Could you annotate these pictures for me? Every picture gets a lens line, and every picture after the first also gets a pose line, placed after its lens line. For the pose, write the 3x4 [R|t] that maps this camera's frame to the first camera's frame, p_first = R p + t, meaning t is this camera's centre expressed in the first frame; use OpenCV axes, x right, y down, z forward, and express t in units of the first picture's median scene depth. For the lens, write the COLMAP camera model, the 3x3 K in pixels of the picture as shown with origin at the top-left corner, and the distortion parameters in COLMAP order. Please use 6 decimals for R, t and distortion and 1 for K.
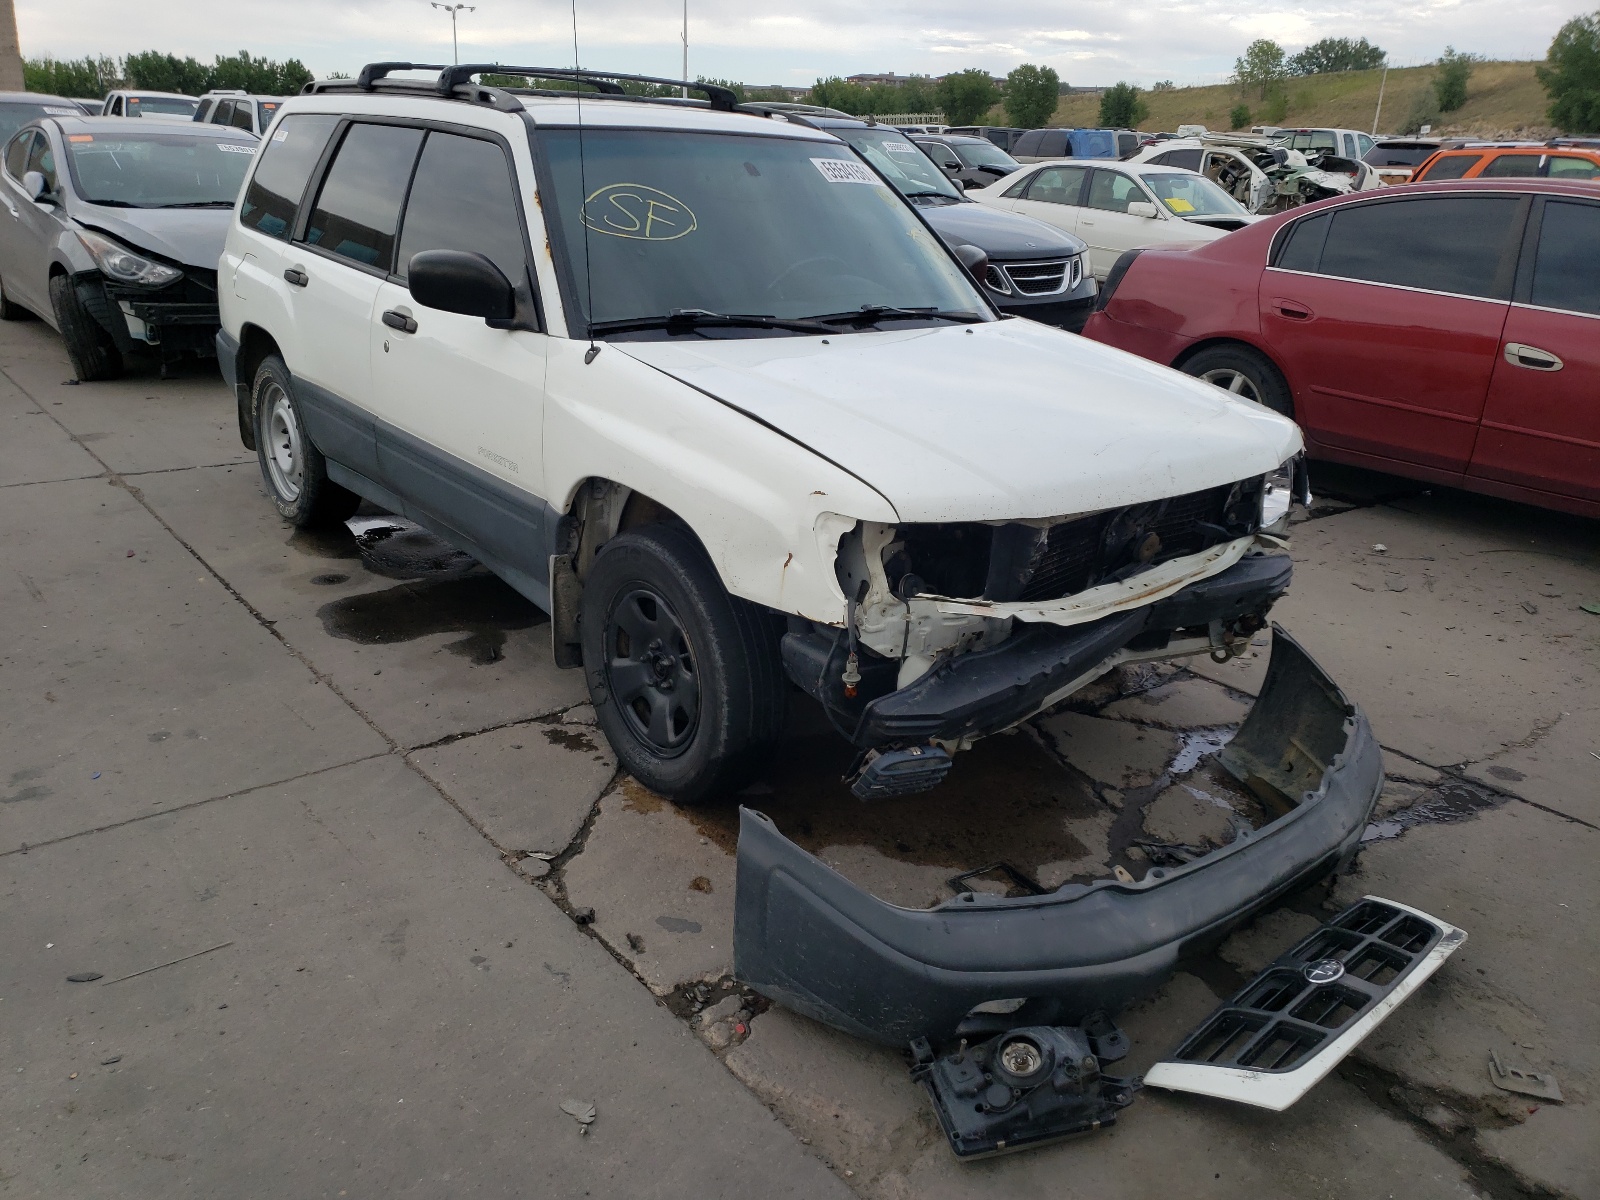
lens RADIAL K [[1243.2, 0, 783.3], [0, 1243.2, 599.2], [0, 0, 1]] dist [0.003796, 0.005411]
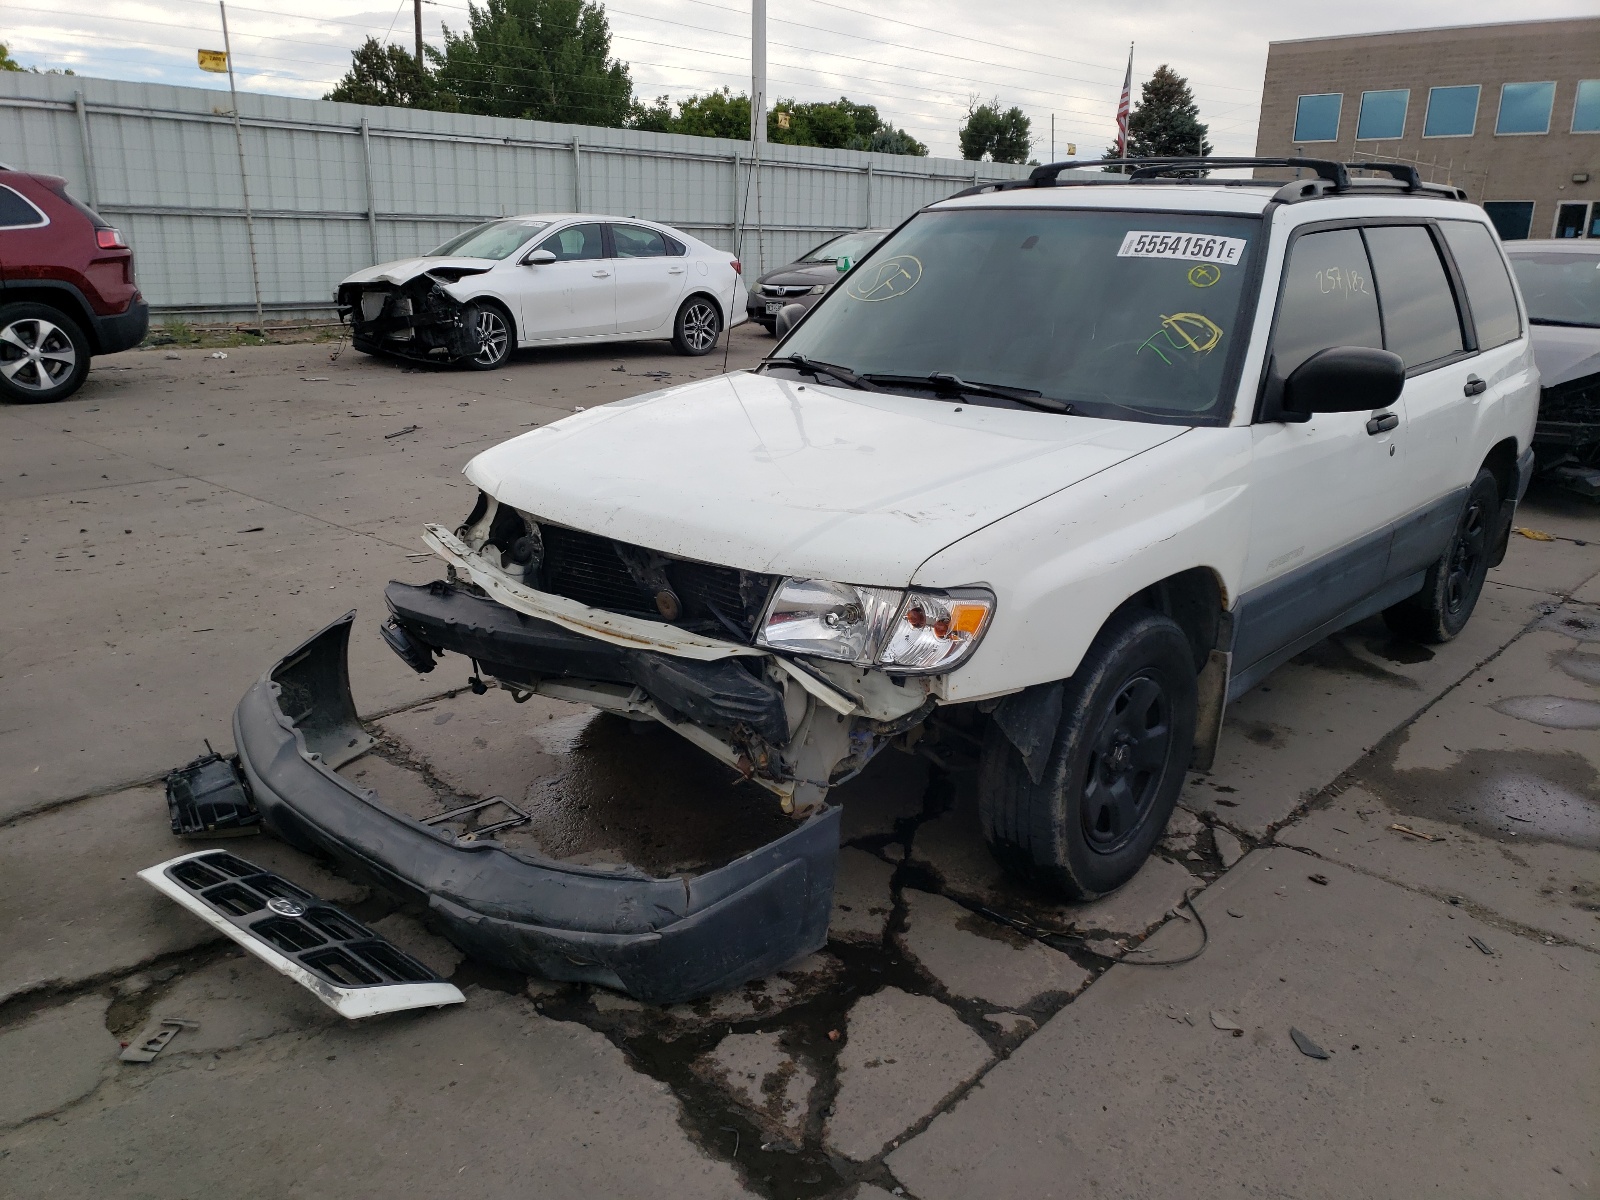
lens RADIAL K [[1243.2, 0, 783.3], [0, 1243.2, 599.2], [0, 0, 1]] dist [0.003796, 0.005411]
pose [[0.153926, 0.229140, -0.961146, 1.271174], [-0.337516, 0.926422, 0.166809, -0.242808], [0.928649, 0.298726, 0.219939, 0.920287]]
